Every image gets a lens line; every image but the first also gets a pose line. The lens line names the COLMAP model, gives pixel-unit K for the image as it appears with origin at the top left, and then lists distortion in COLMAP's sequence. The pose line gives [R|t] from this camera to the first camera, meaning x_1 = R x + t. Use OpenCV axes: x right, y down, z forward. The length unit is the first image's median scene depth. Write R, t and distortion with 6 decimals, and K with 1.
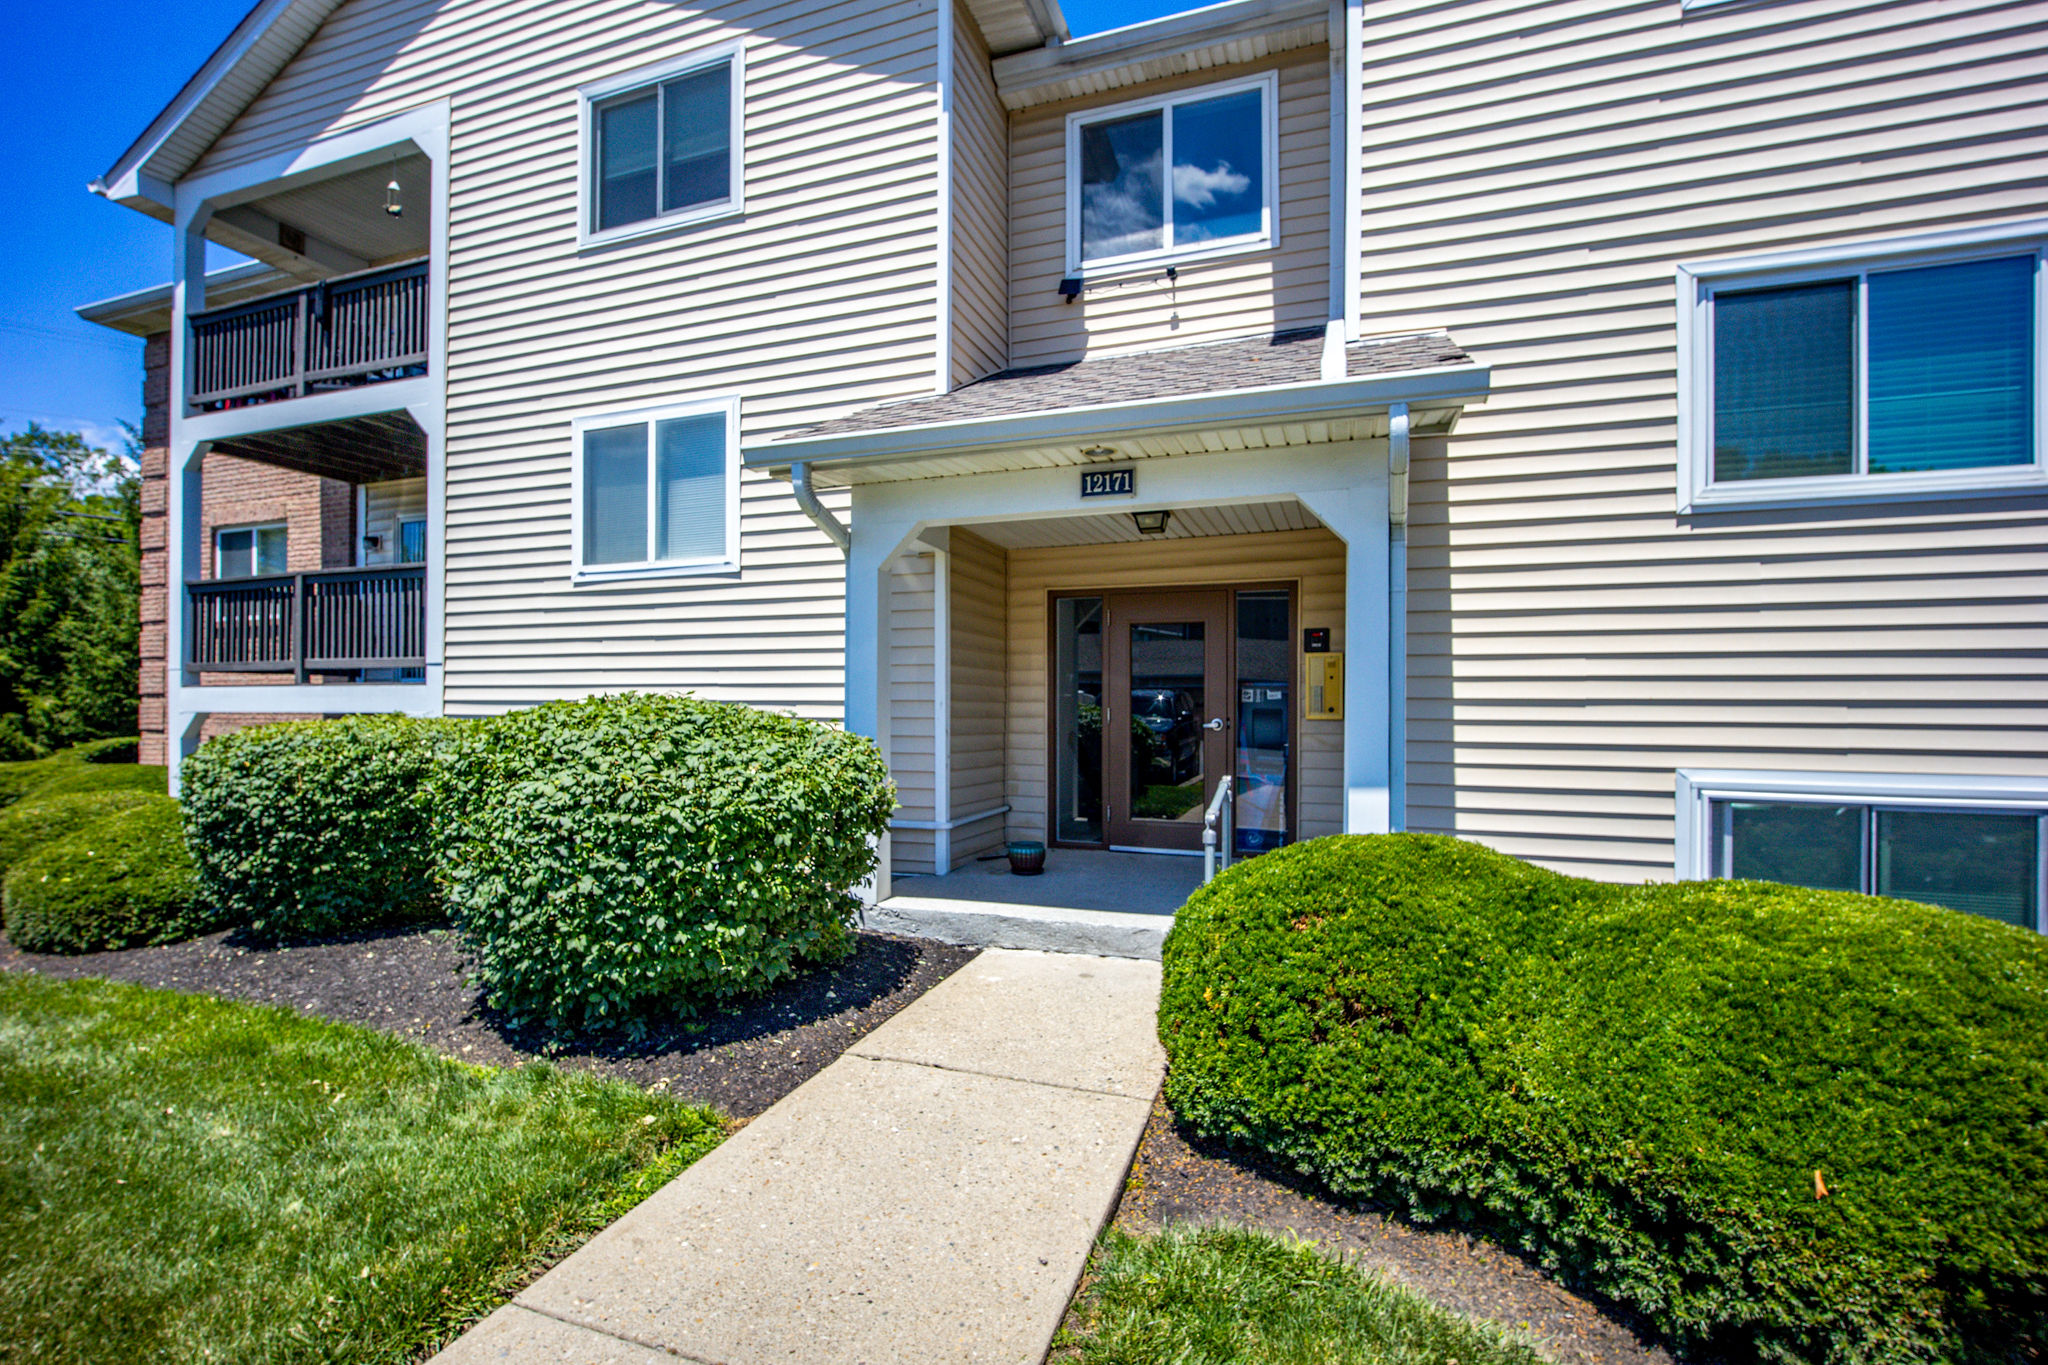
lens RADIAL K [[902.9, 0, 1027.9], [0, 902.9, 702.6], [0, 0, 1]] dist [-0.016535, 0.004838]
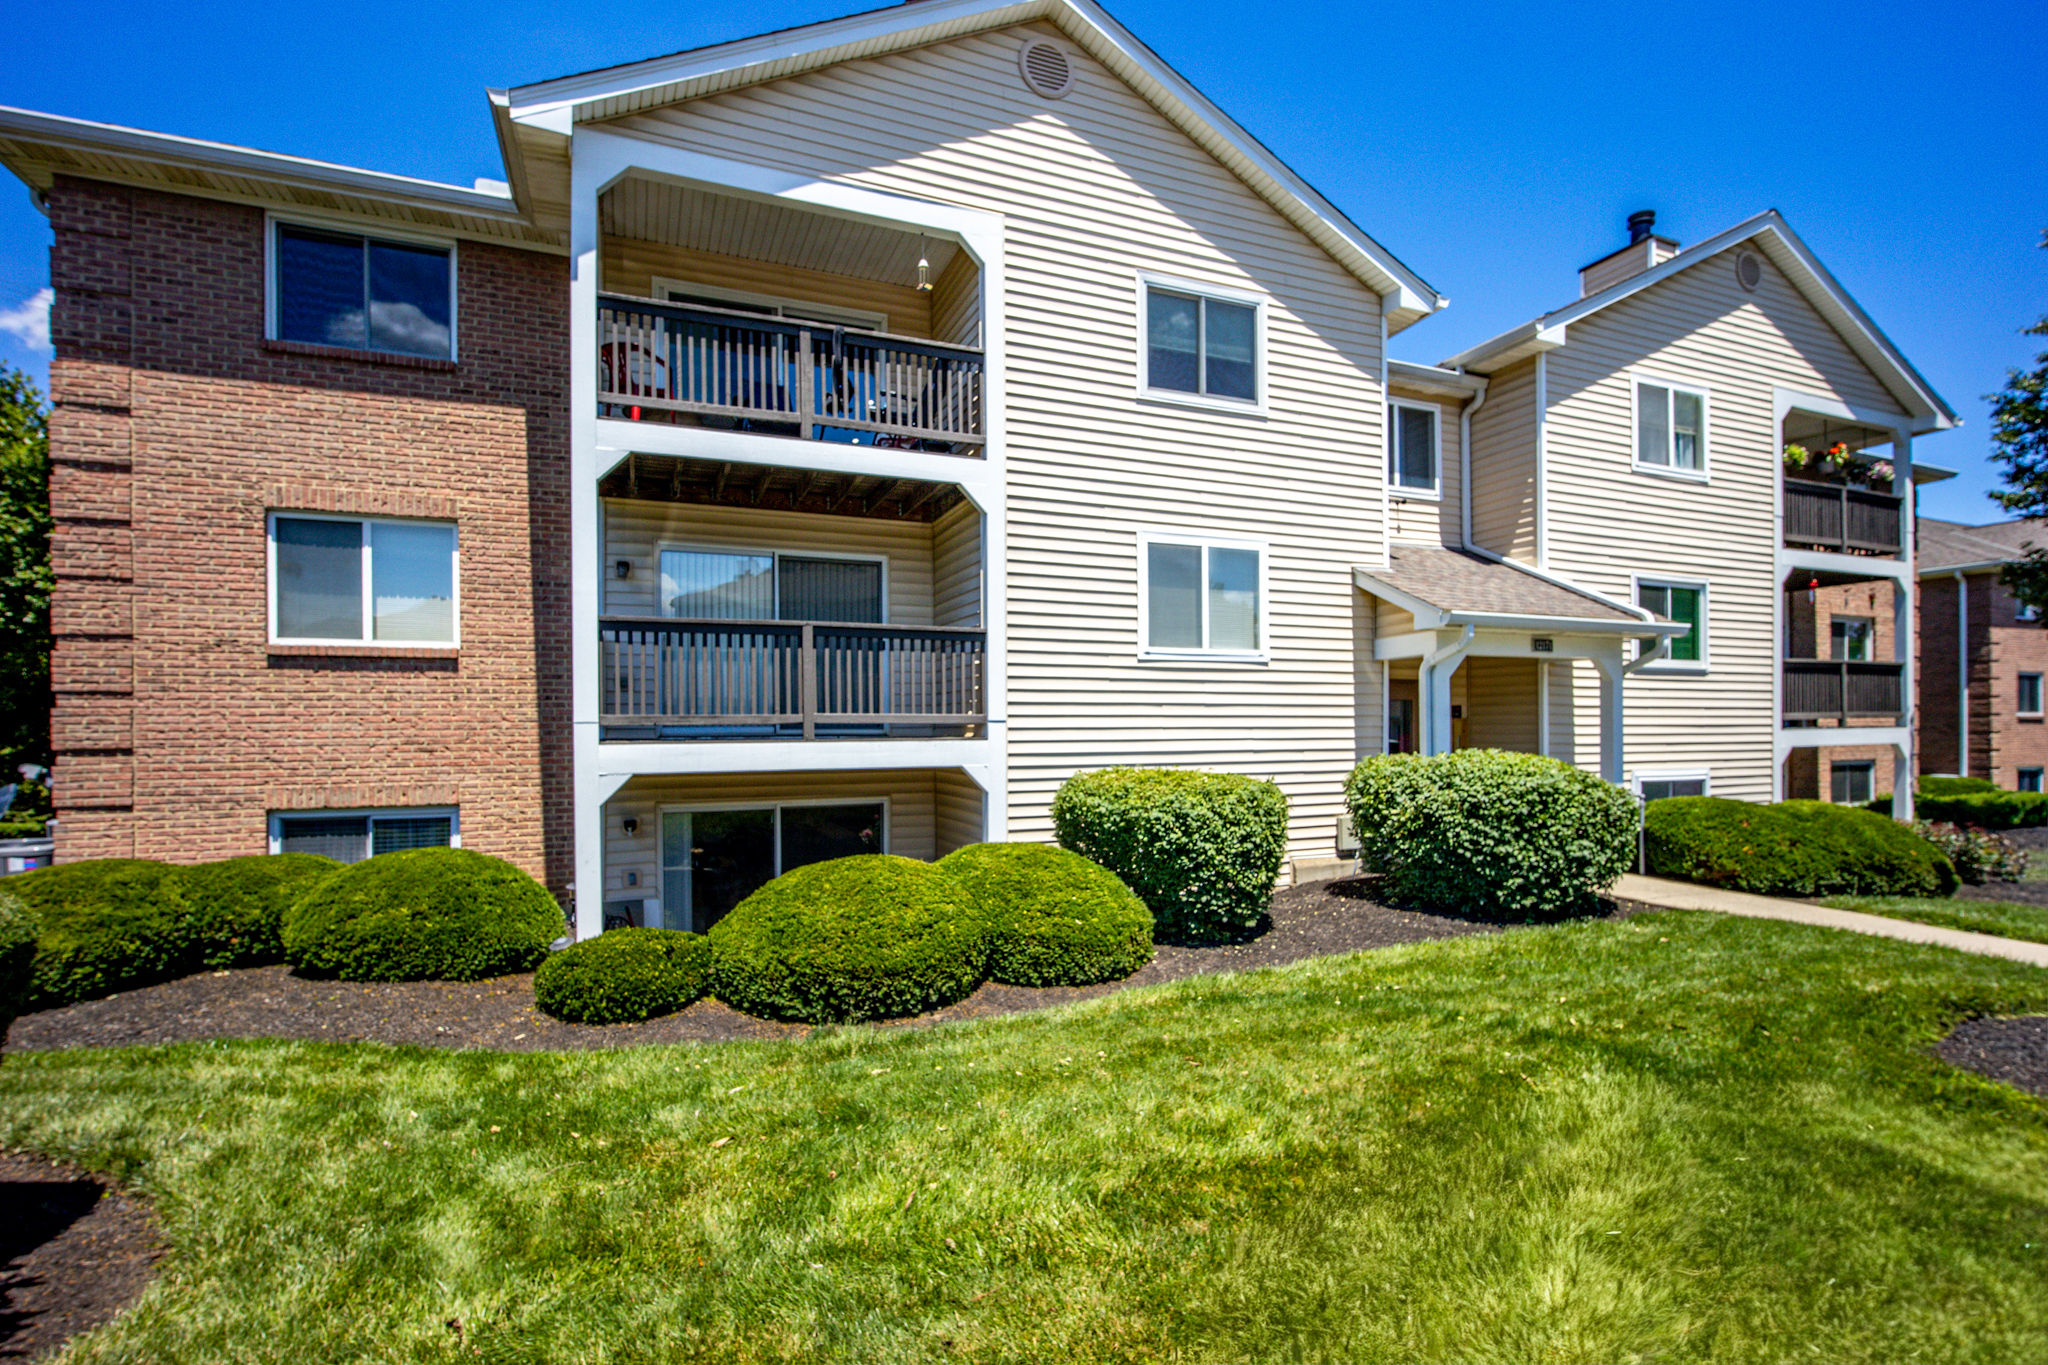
lens RADIAL K [[926.4, 0, 1032.4], [0, 926.4, 724.9], [0, 0, 1]] dist [-0.008600, 0.000145]
pose [[0.746419, -0.003523, 0.665467, -2.318390], [0.003323, 0.999993, 0.001567, -0.065881], [-0.665468, 0.001041, 0.746426, 0.184793]]
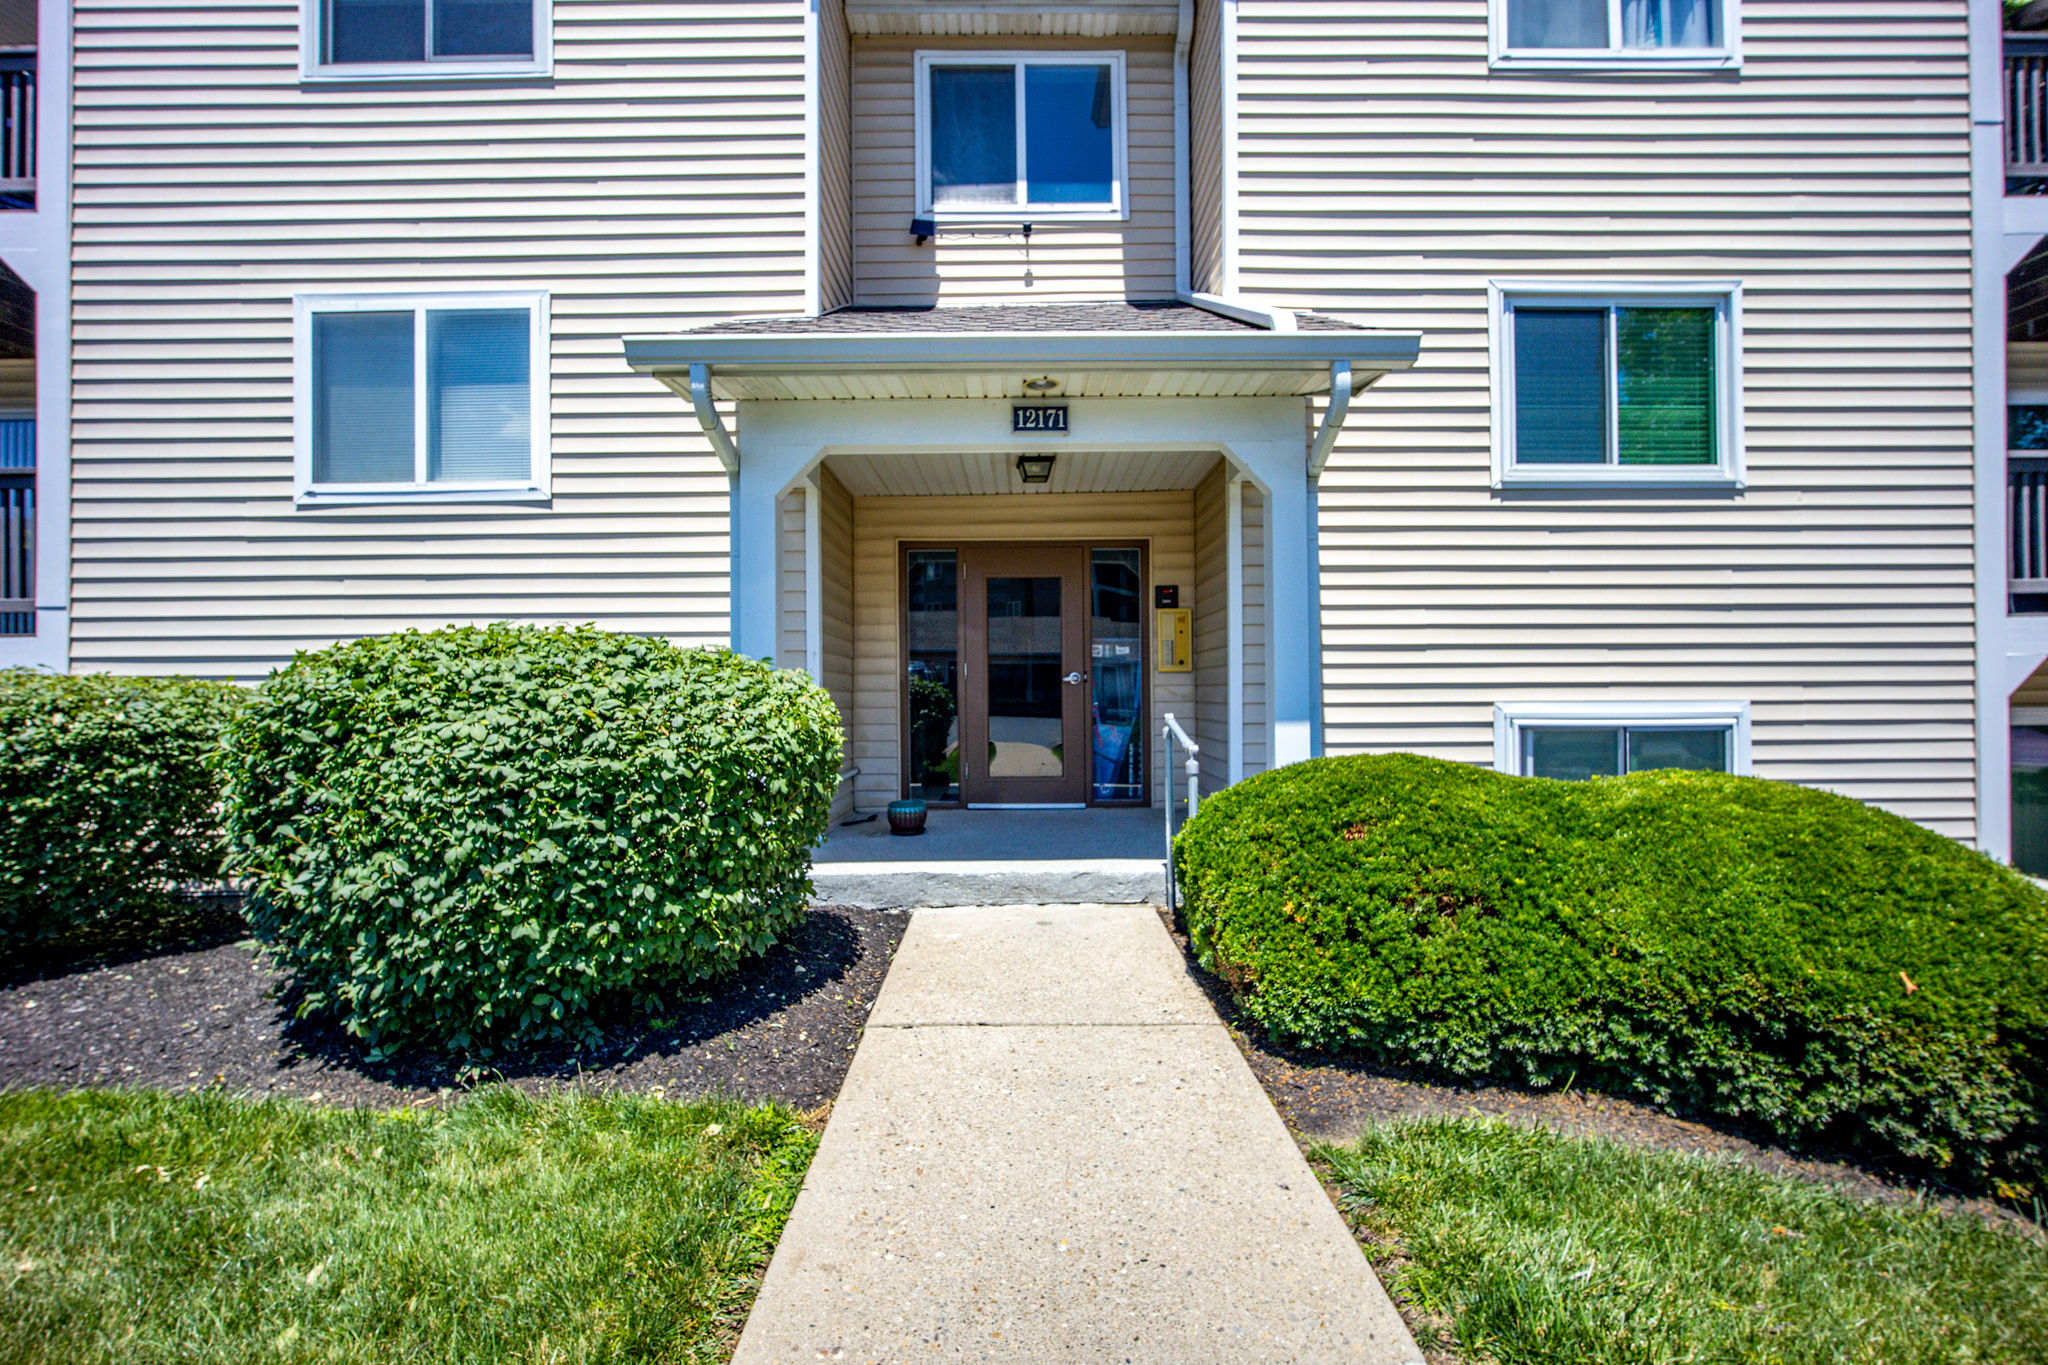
lens RADIAL K [[890.8, 0, 1024.0], [0, 890.8, 682.5], [0, 0, 1]] dist [-0.016828, 0.004719]
pose [[0.941704, -0.007766, 0.336353, -0.262572], [0.009897, 0.999940, -0.004620, 0.047593], [-0.336297, 0.007679, 0.941725, 0.104933]]
